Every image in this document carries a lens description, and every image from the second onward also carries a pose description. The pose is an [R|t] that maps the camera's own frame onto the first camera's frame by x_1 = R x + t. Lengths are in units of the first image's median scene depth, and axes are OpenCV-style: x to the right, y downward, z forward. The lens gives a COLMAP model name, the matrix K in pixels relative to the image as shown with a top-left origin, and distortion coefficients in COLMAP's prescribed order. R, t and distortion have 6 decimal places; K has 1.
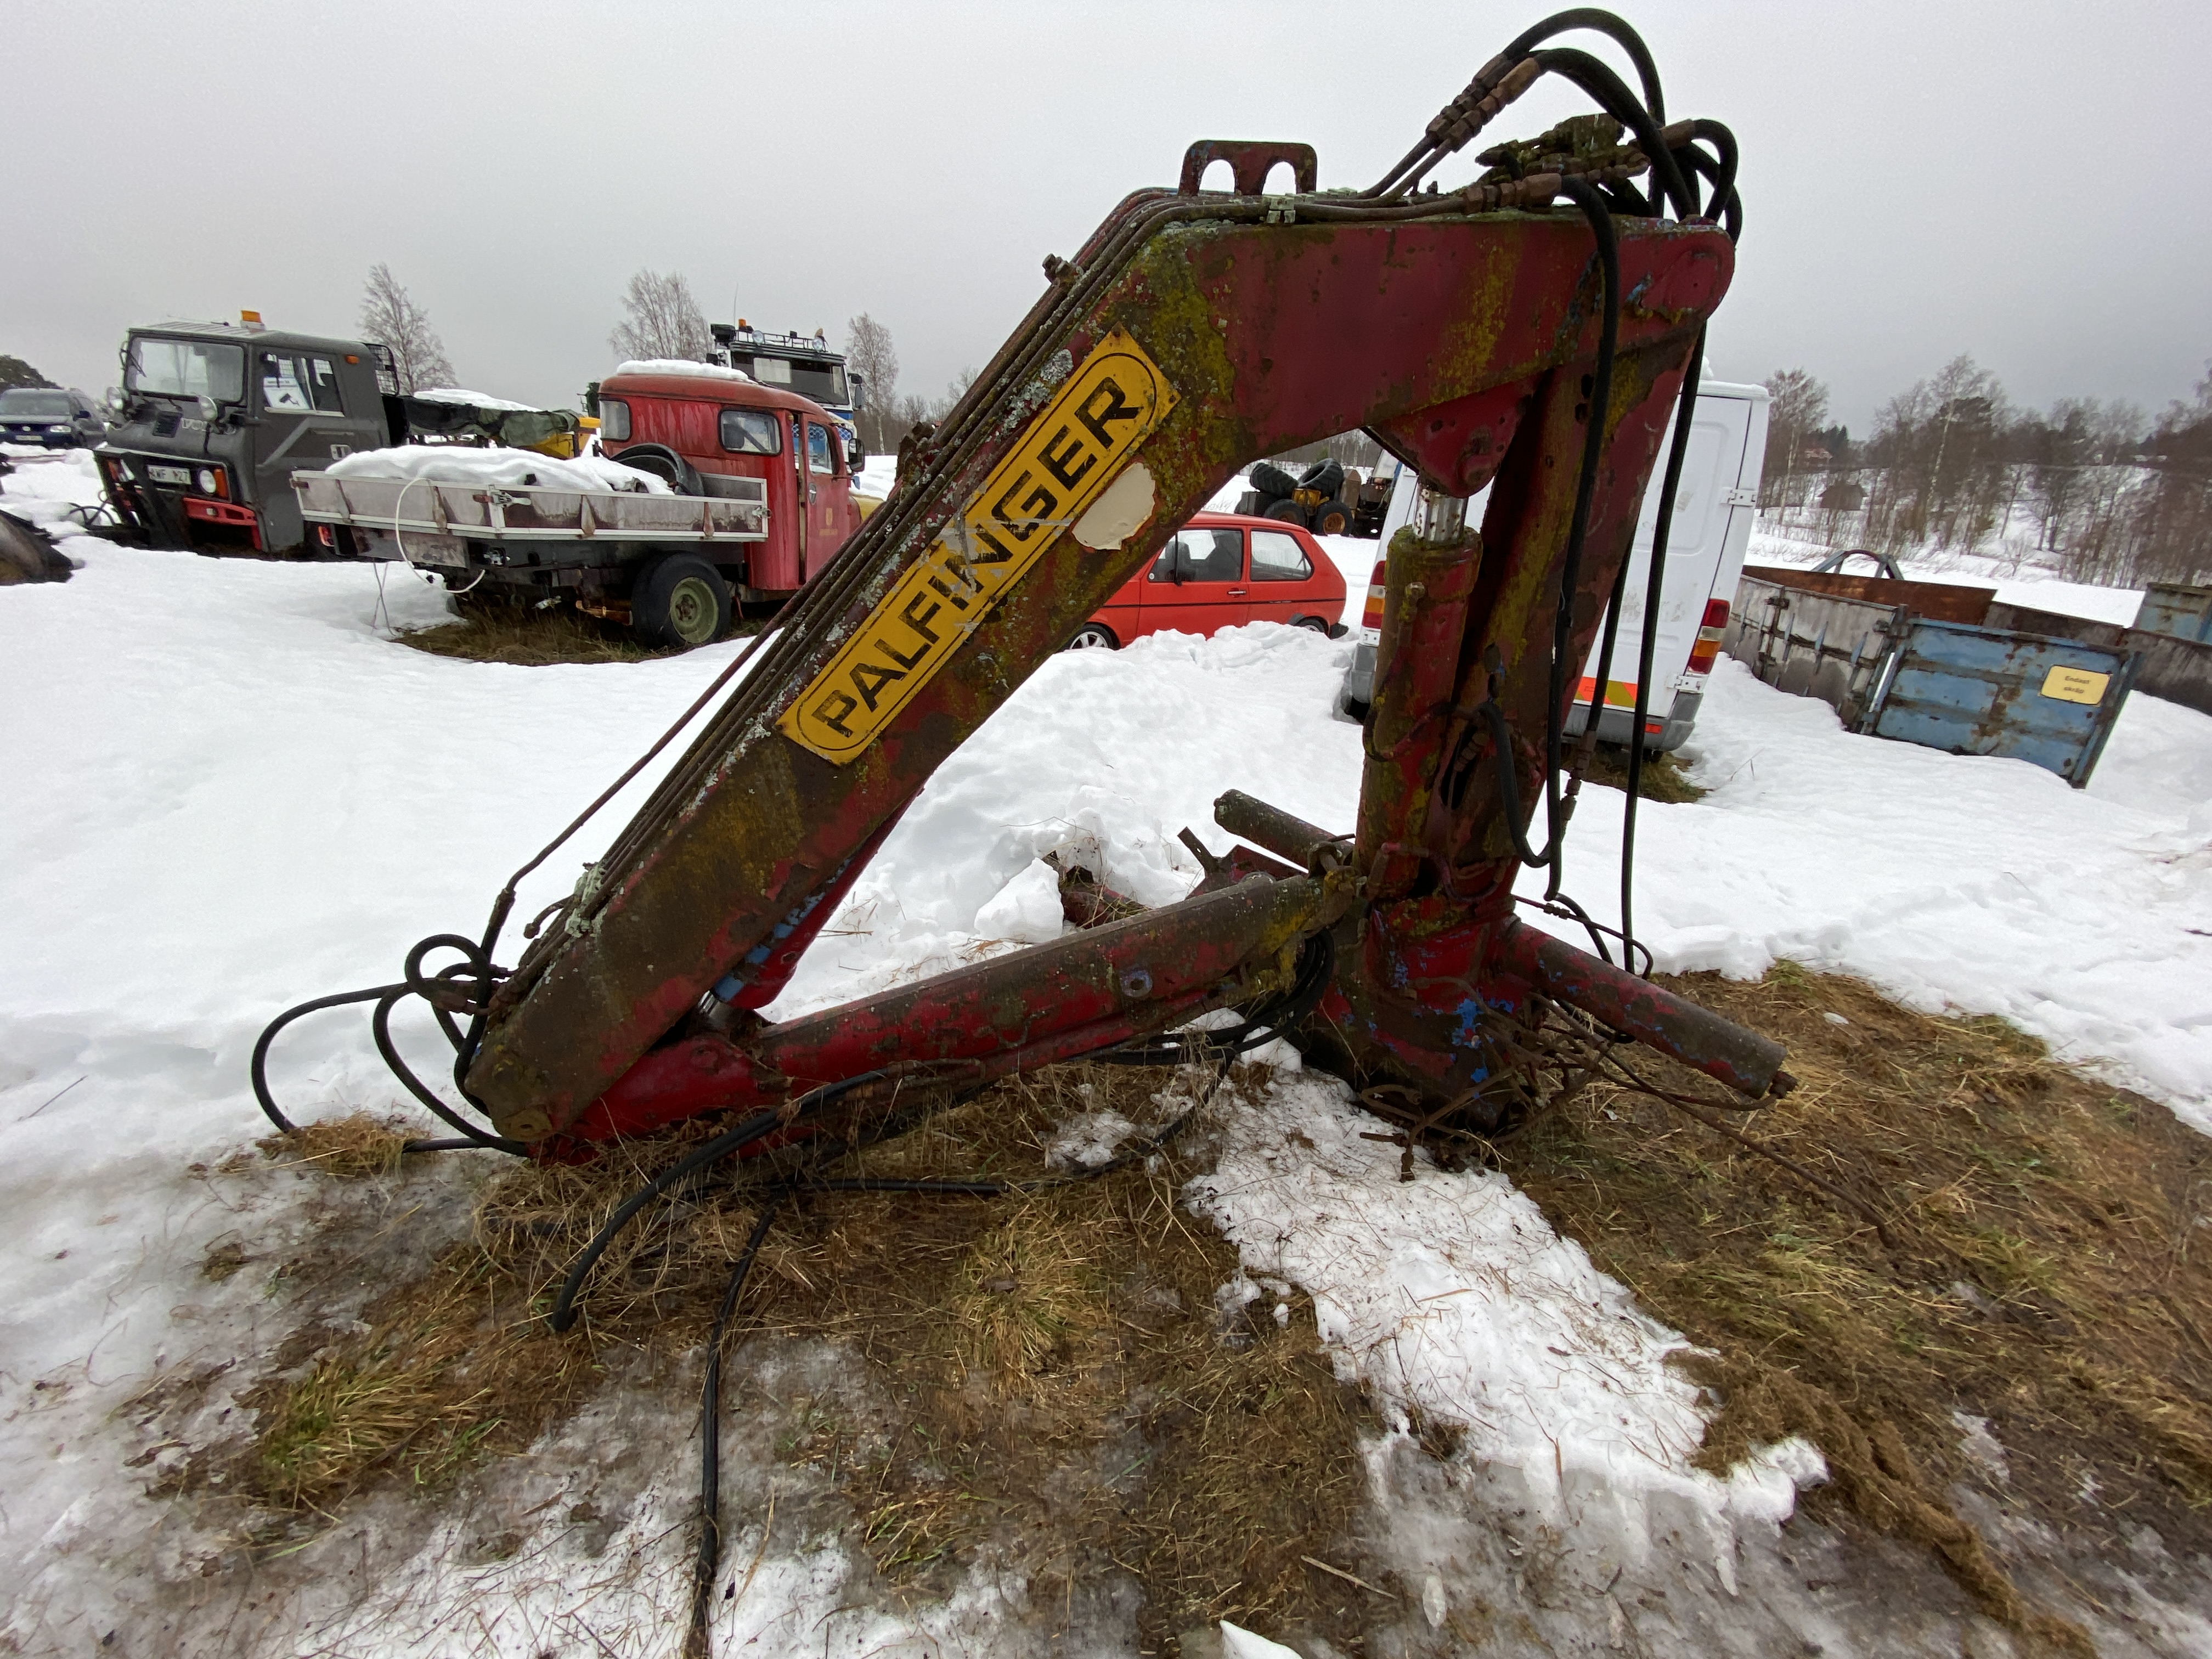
lens RADIAL K [[862.8, 0, 1109.5], [0, 862.8, 826.5], [0, 0, 1]] dist [-0.000278, -0.010883]
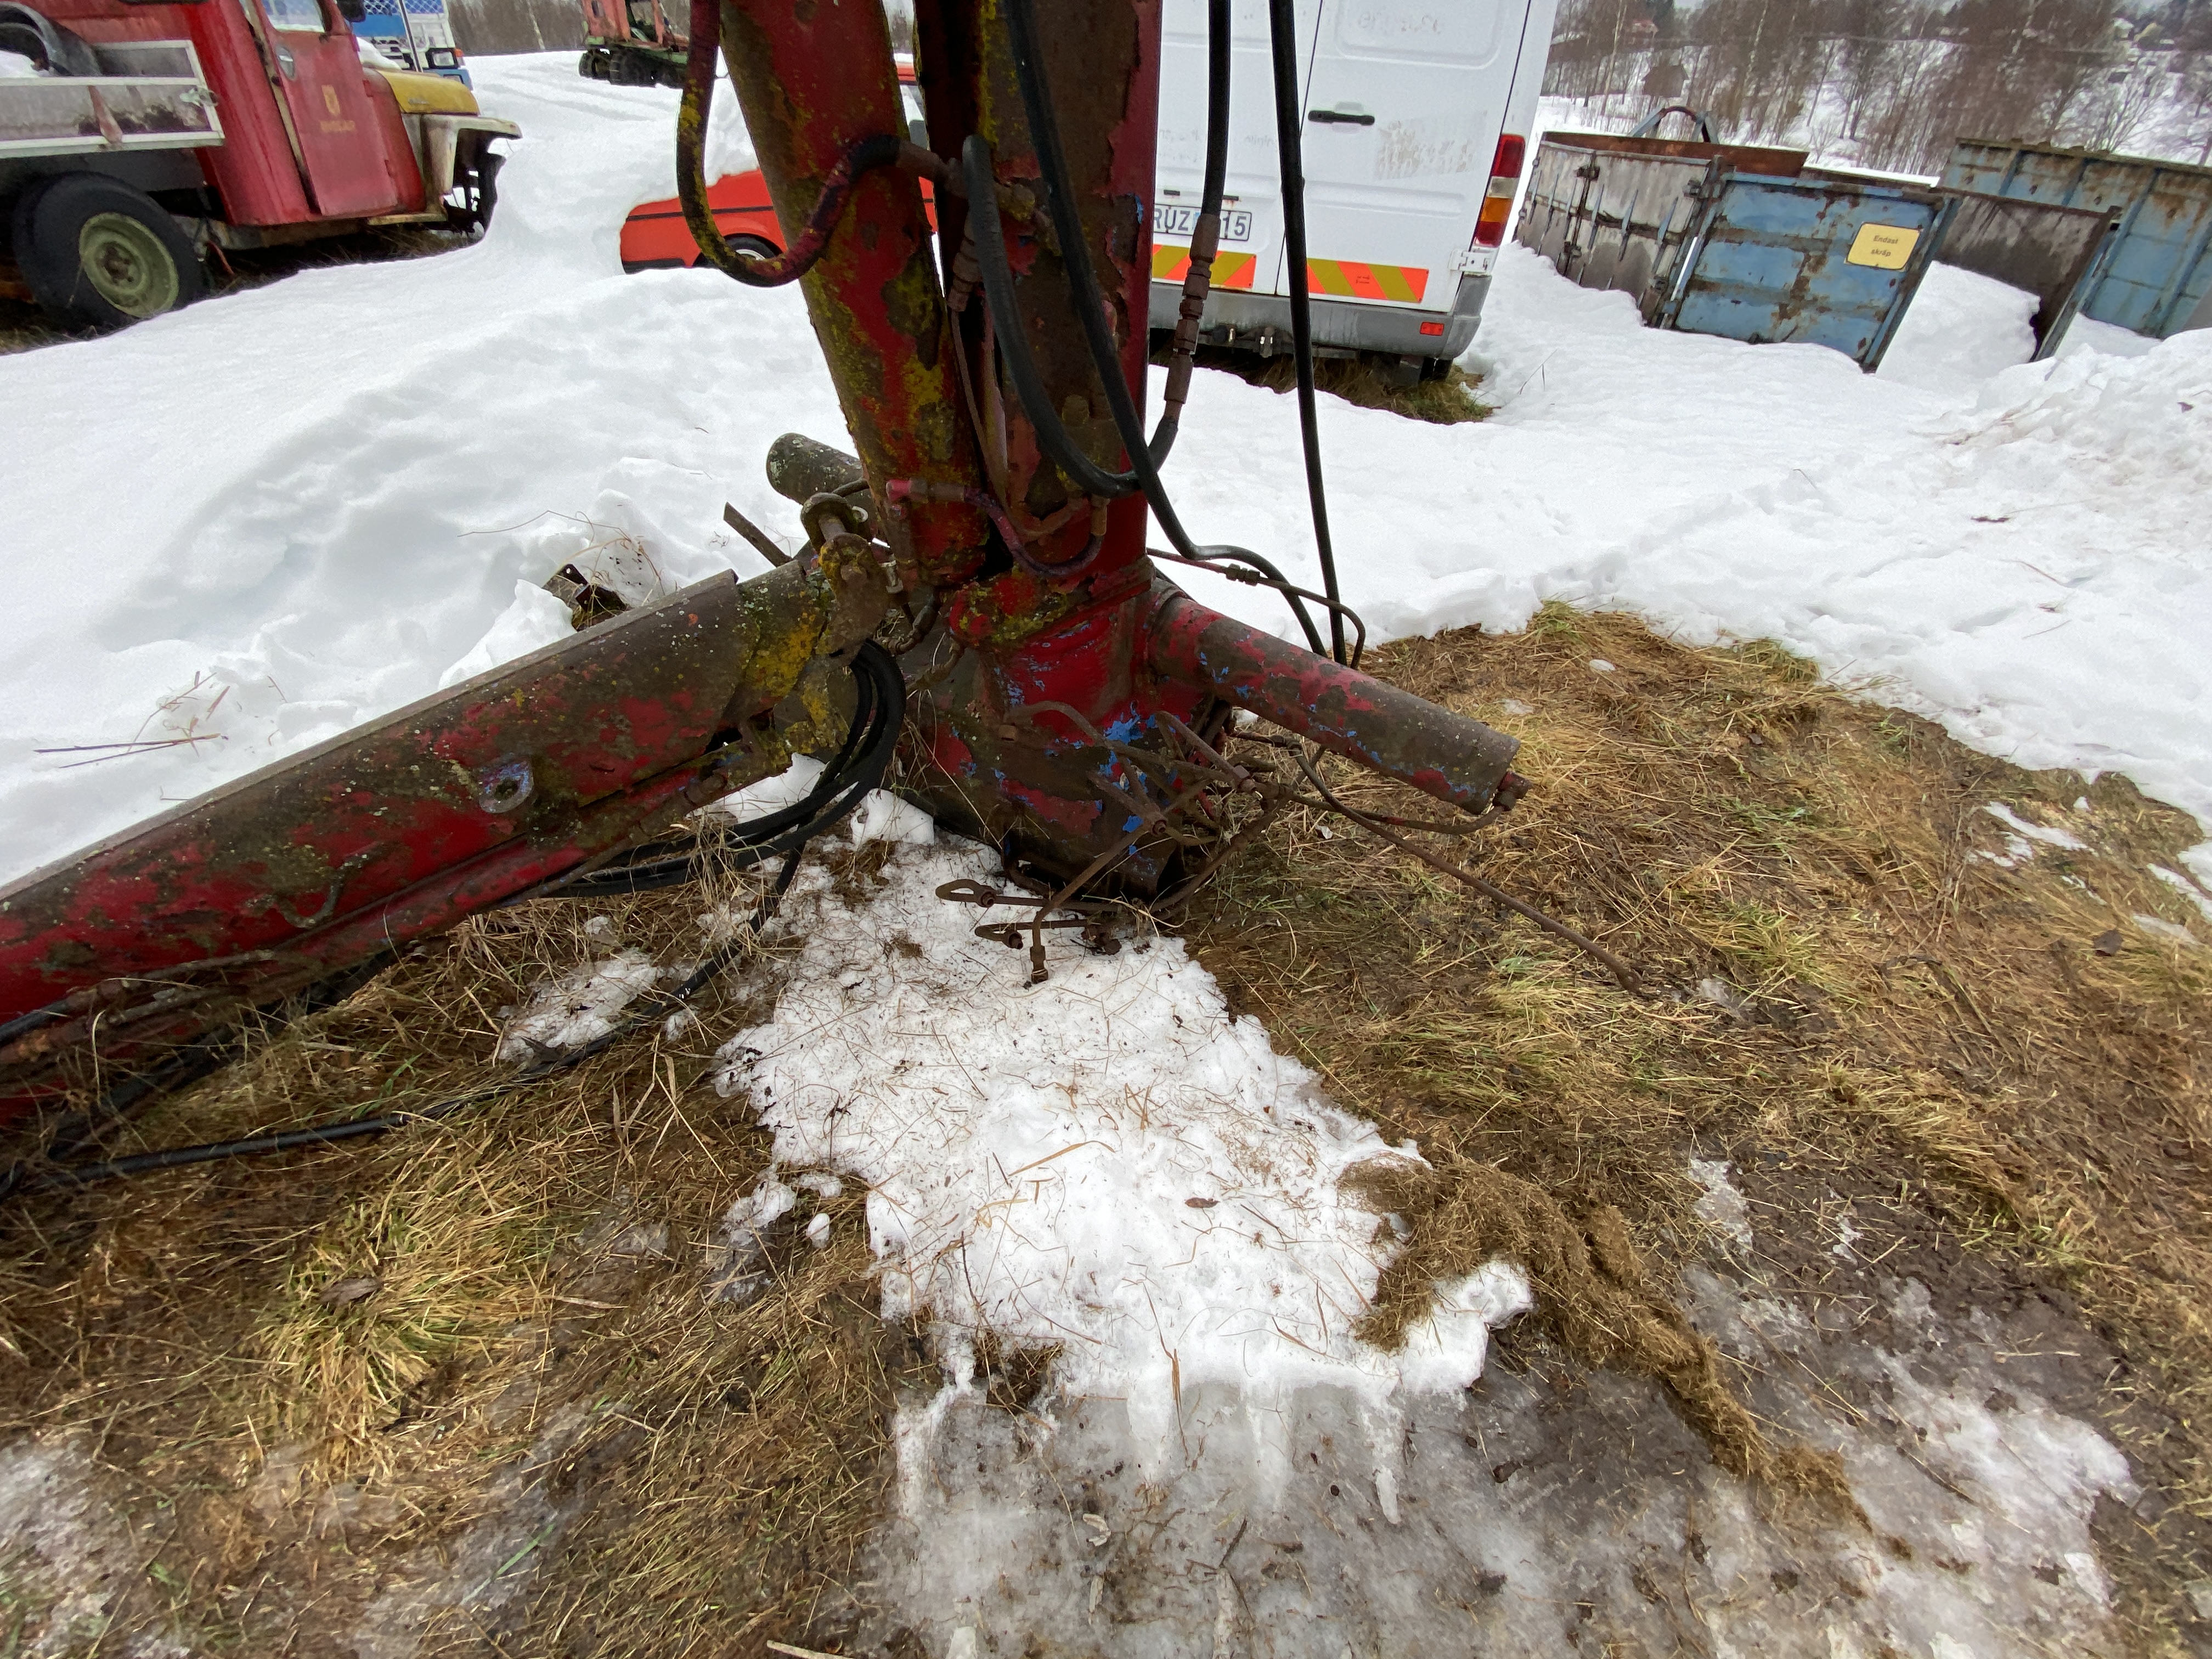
lens RADIAL K [[862.8, 0, 1104.0], [0, 862.8, 811.8], [0, 0, 1]] dist [-0.000278, -0.010883]
pose [[0.977756, -0.153989, 0.142408, 0.316655], [0.100686, 0.940209, 0.325375, 0.046772], [-0.183997, -0.303799, 0.934800, 0.354872]]
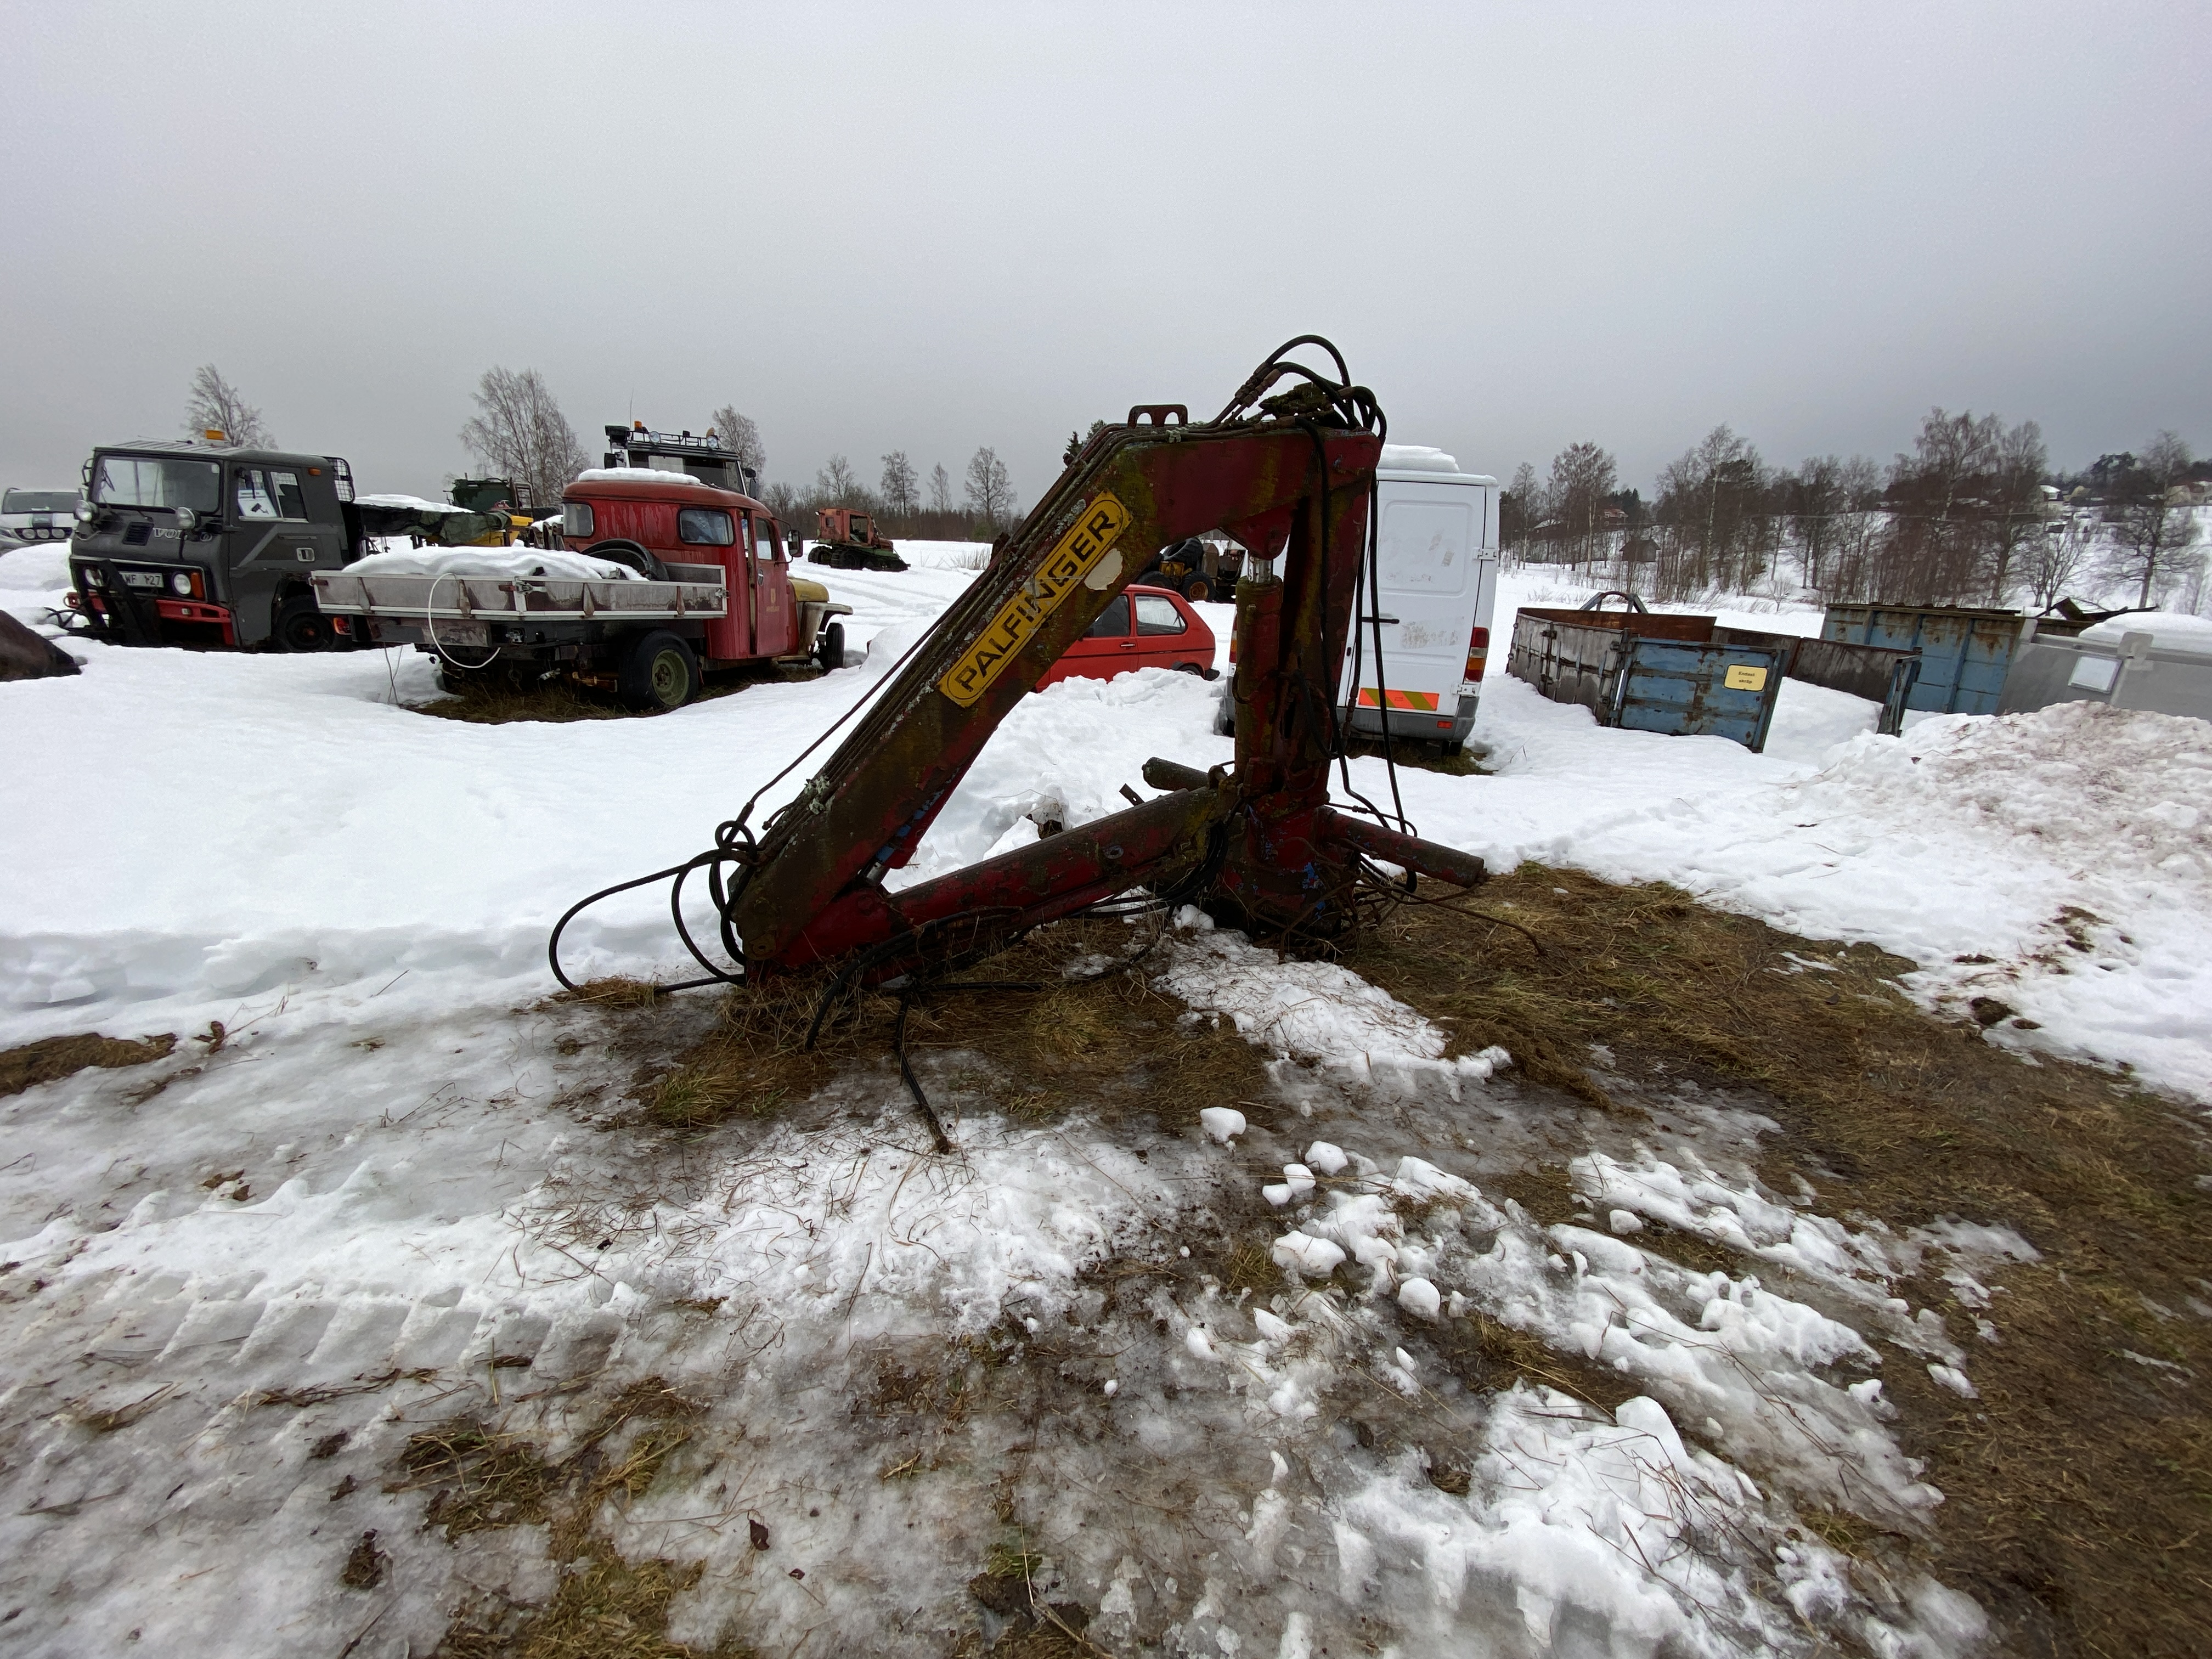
lens RADIAL K [[862.8, 0, 1097.3], [0, 862.8, 831.6], [0, 0, 1]] dist [-0.000278, -0.010883]
pose [[0.991012, -0.067953, 0.115226, -0.176151], [0.076186, 0.994730, -0.068618, 0.238788], [-0.109956, 0.076779, 0.990967, -0.602770]]
